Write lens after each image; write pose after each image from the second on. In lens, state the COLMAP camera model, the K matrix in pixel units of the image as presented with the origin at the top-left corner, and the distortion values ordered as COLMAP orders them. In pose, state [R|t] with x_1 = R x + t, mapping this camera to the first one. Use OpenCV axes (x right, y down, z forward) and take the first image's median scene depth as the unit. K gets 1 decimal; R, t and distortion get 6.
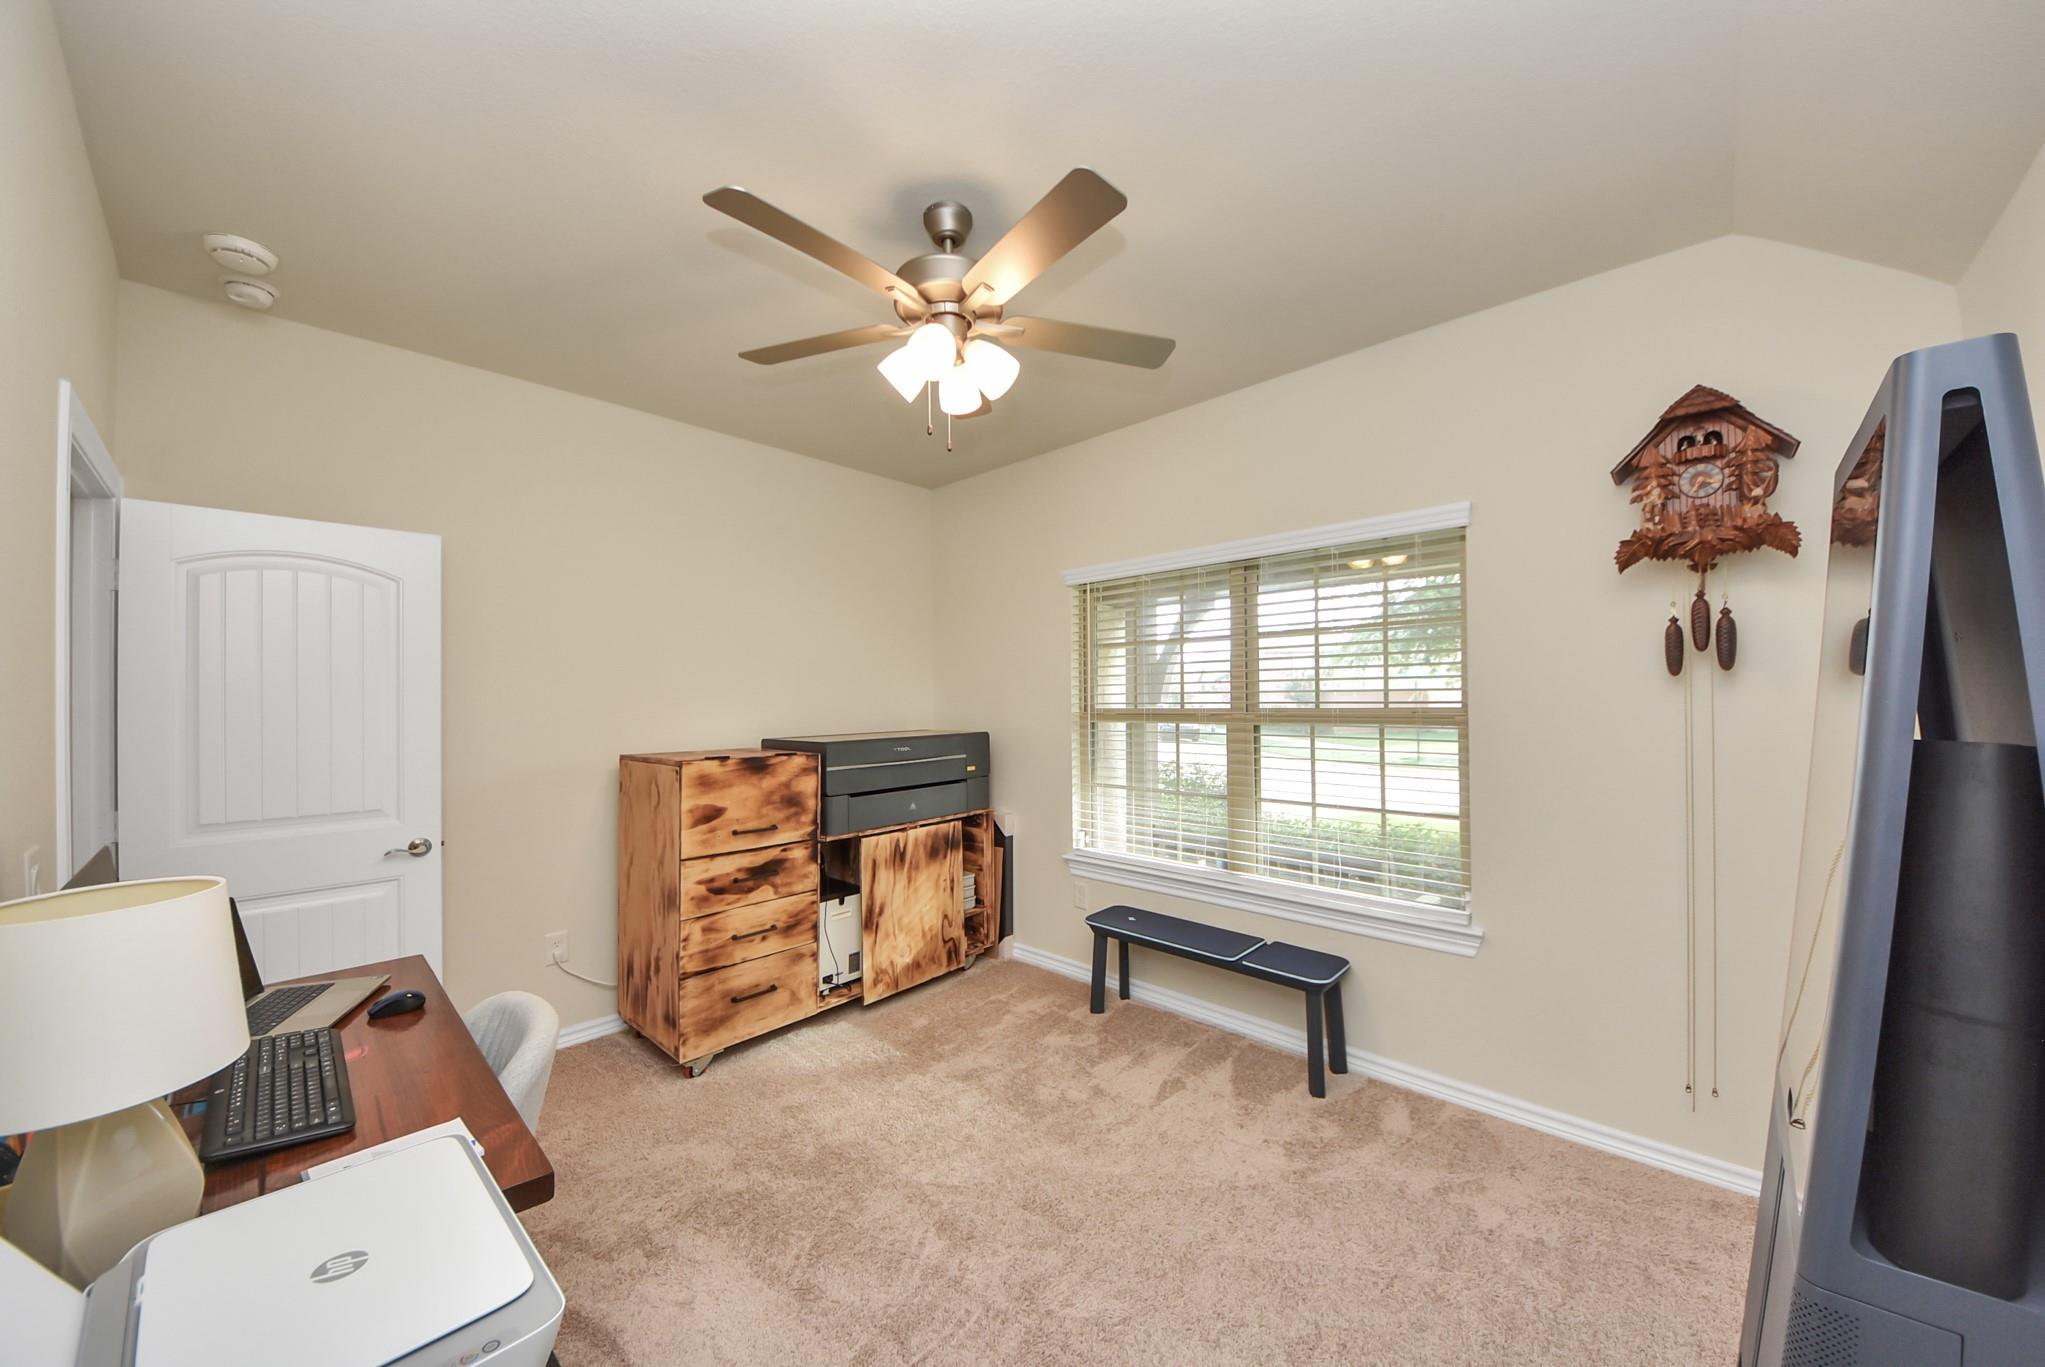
lens RADIAL K [[729.6, 0, 1050.1], [0, 729.6, 696.8], [0, 0, 1]] dist [0.000053, 0.000004]
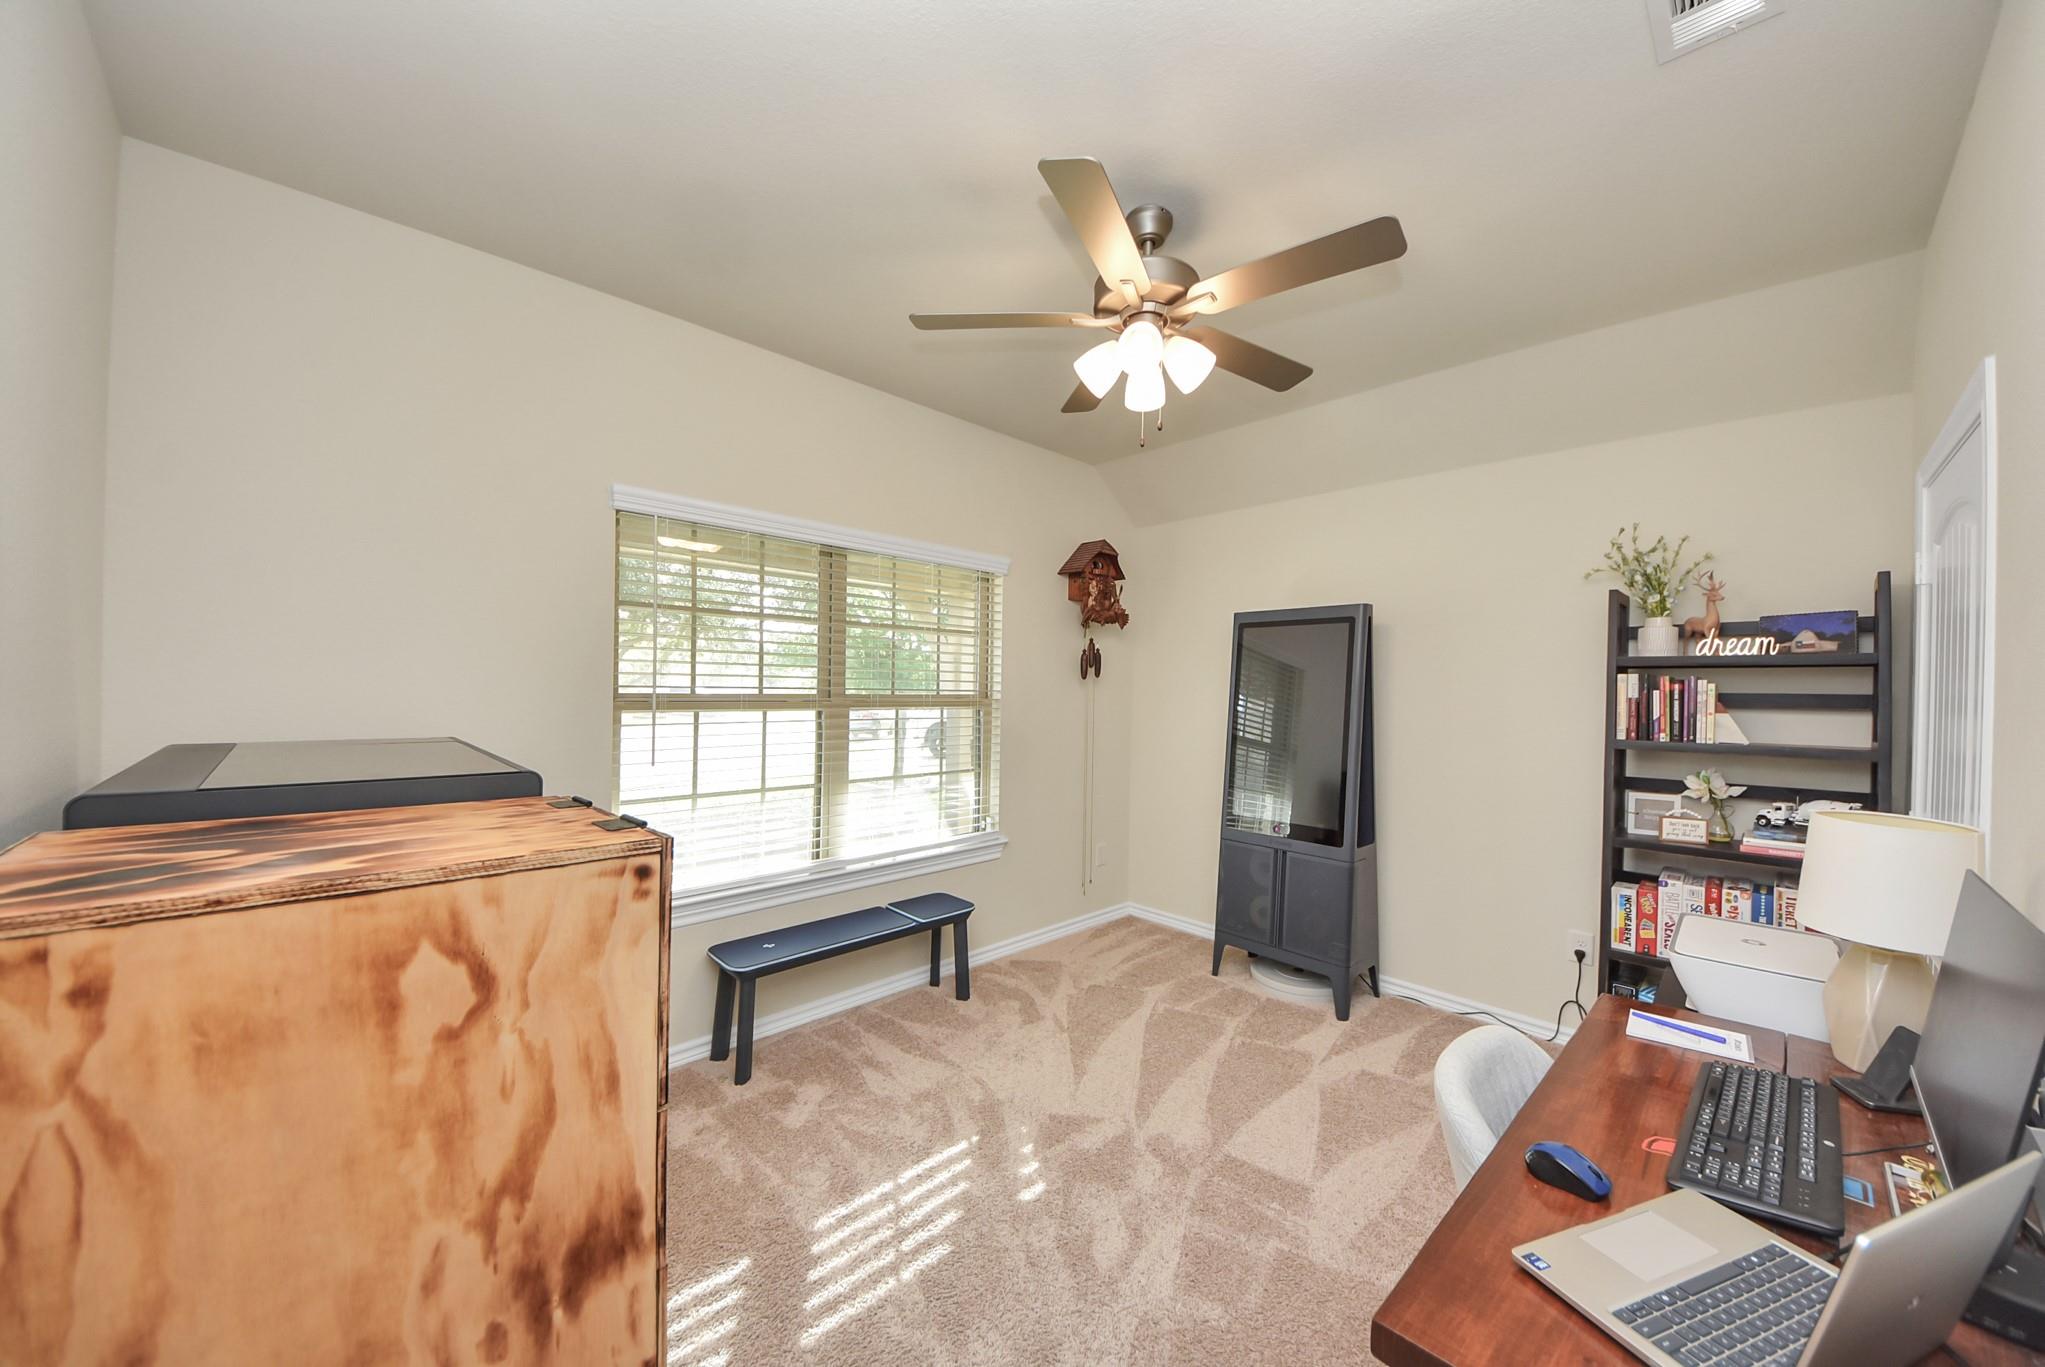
lens RADIAL K [[729.6, 0, 1050.1], [0, 729.6, 696.8], [0, 0, 1]] dist [0.000053, 0.000004]
pose [[0.035906, -0.003486, 0.999349, -0.794315], [-0.021667, 0.999756, 0.004266, 0.009587], [-0.999120, -0.021806, 0.035822, 0.724594]]
